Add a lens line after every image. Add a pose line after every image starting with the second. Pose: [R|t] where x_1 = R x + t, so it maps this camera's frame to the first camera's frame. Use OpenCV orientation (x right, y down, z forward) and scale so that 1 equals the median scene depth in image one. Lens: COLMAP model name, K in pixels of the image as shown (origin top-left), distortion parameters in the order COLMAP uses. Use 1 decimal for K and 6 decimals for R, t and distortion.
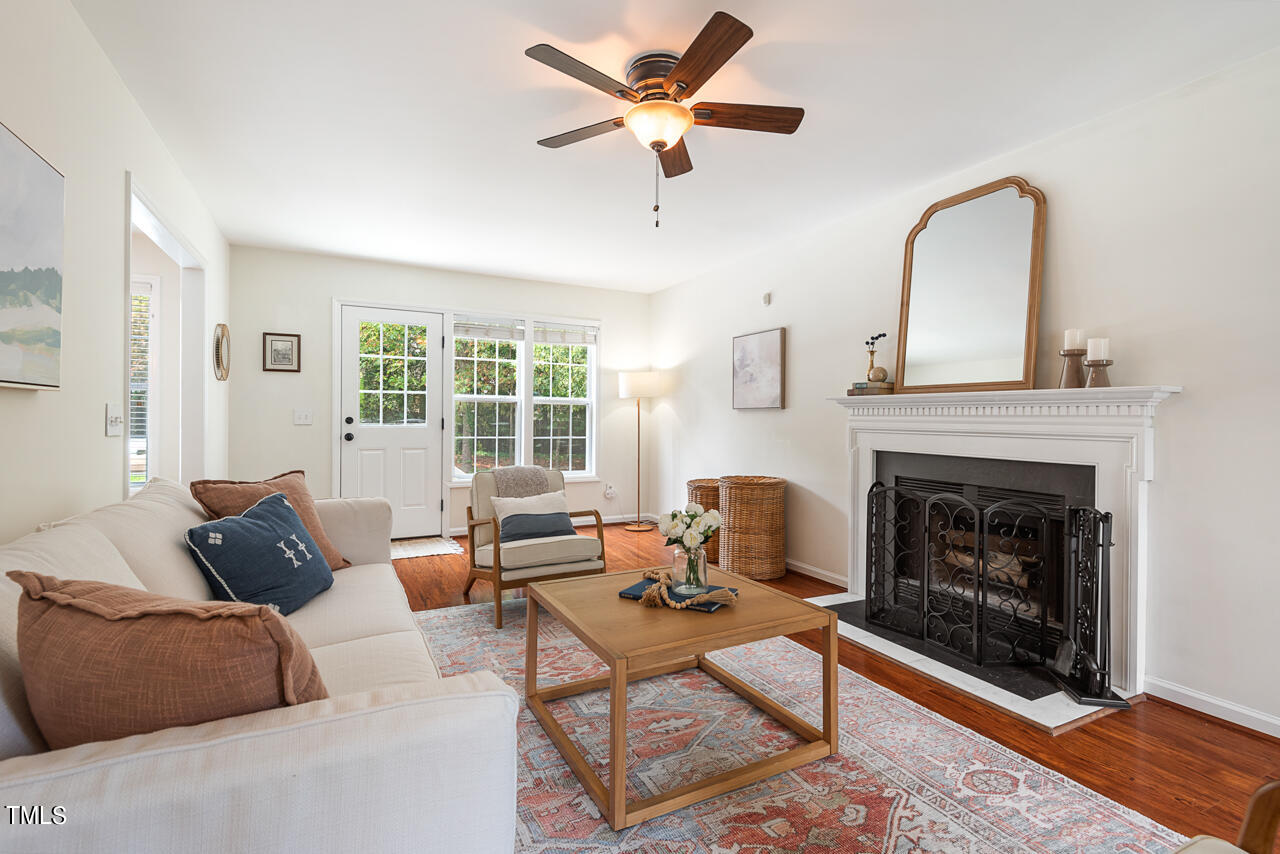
lens RADIAL K [[591.5, 0, 642.5], [0, 591.5, 417.8], [0, 0, 1]] dist [0.046500, -0.029446]
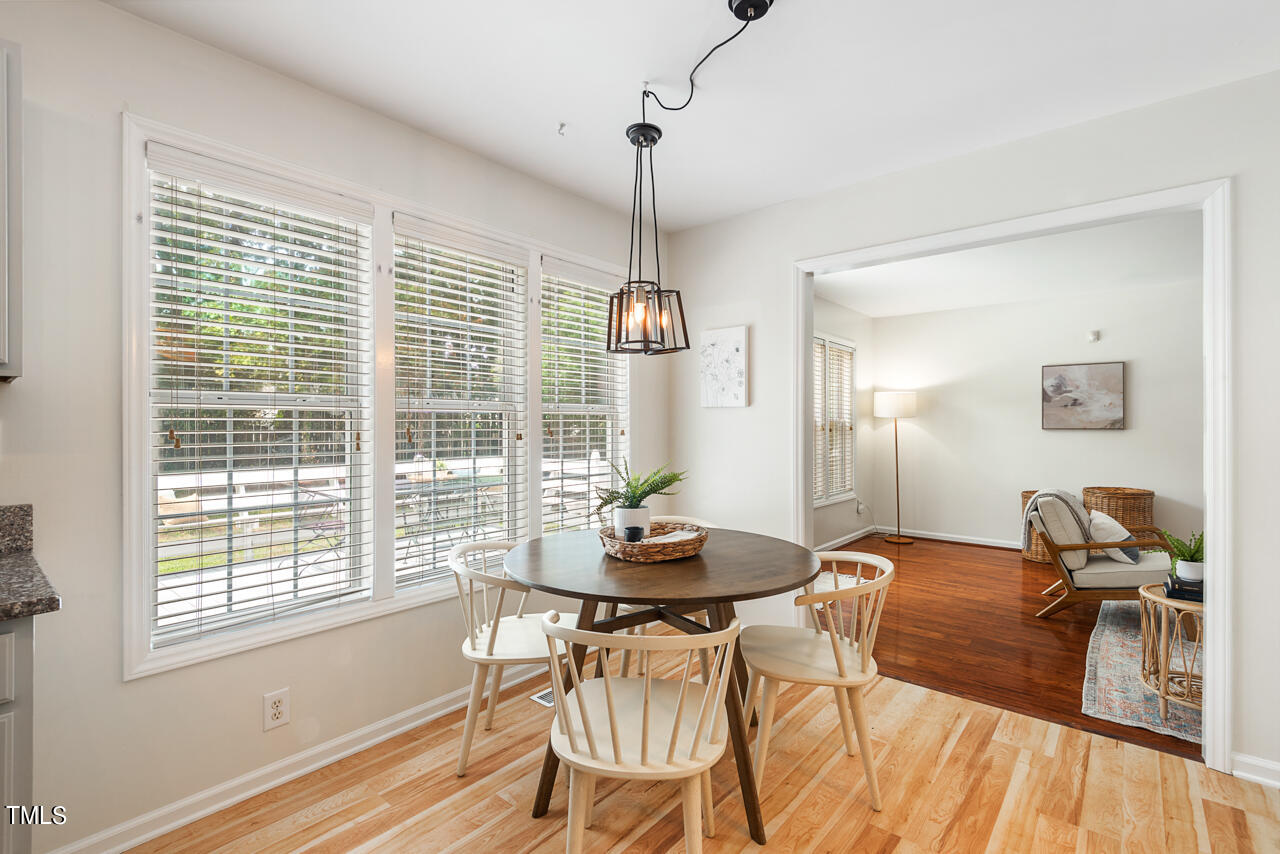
lens RADIAL K [[587.7, 0, 607.2], [0, 587.7, 440.7], [0, 0, 1]] dist [-0.037267, 0.001418]
pose [[0.935066, -0.018785, 0.353975, -1.861444], [0.011817, 0.999692, 0.021838, -0.049862], [-0.354276, -0.016237, 0.935000, 0.487427]]
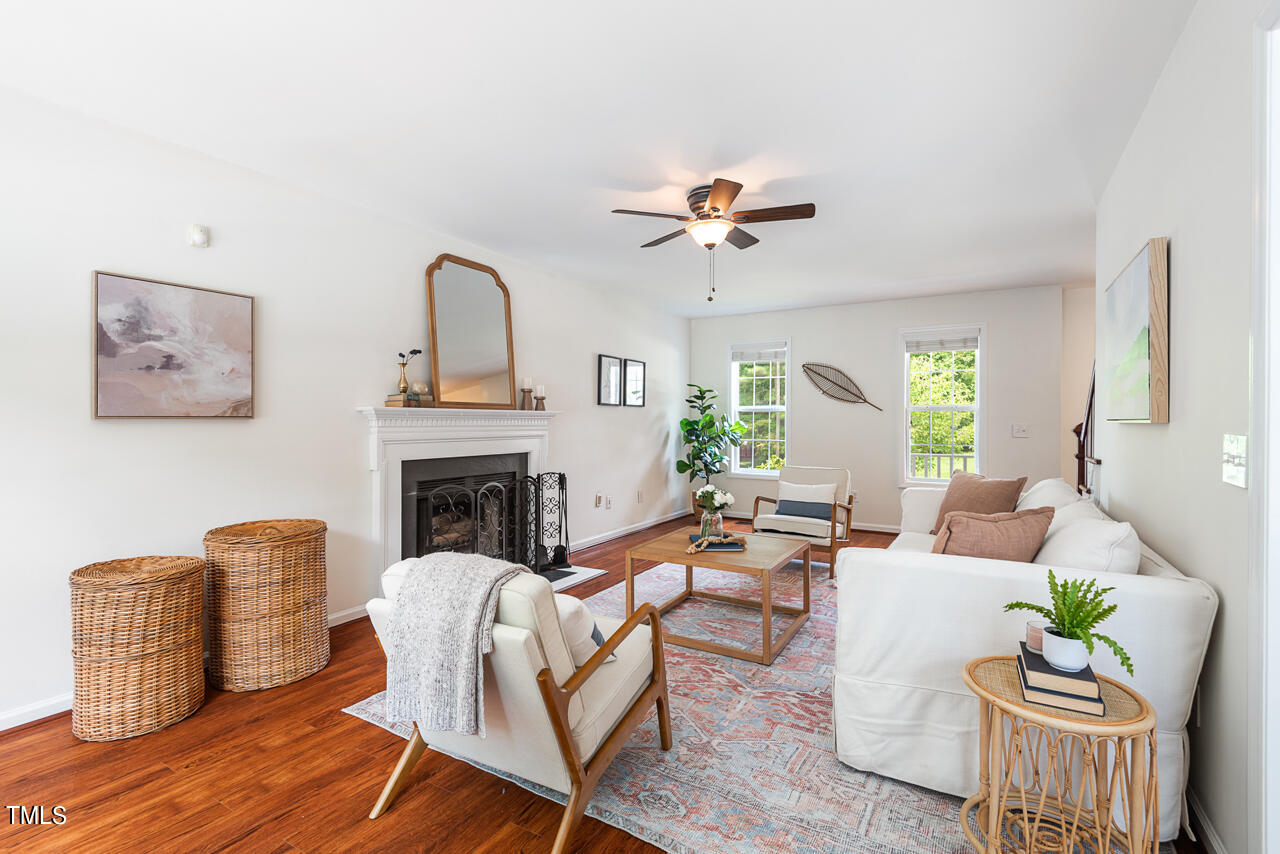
lens RADIAL K [[583.0, 0, 642.8], [0, 583.0, 422.8], [0, 0, 1]] dist [0.043823, -0.027258]
pose [[-0.539670, -0.014015, 0.841760, -0.924791], [-0.005032, 0.999897, 0.013421, -0.035637], [-0.841862, 0.003007, -0.539685, 1.620347]]
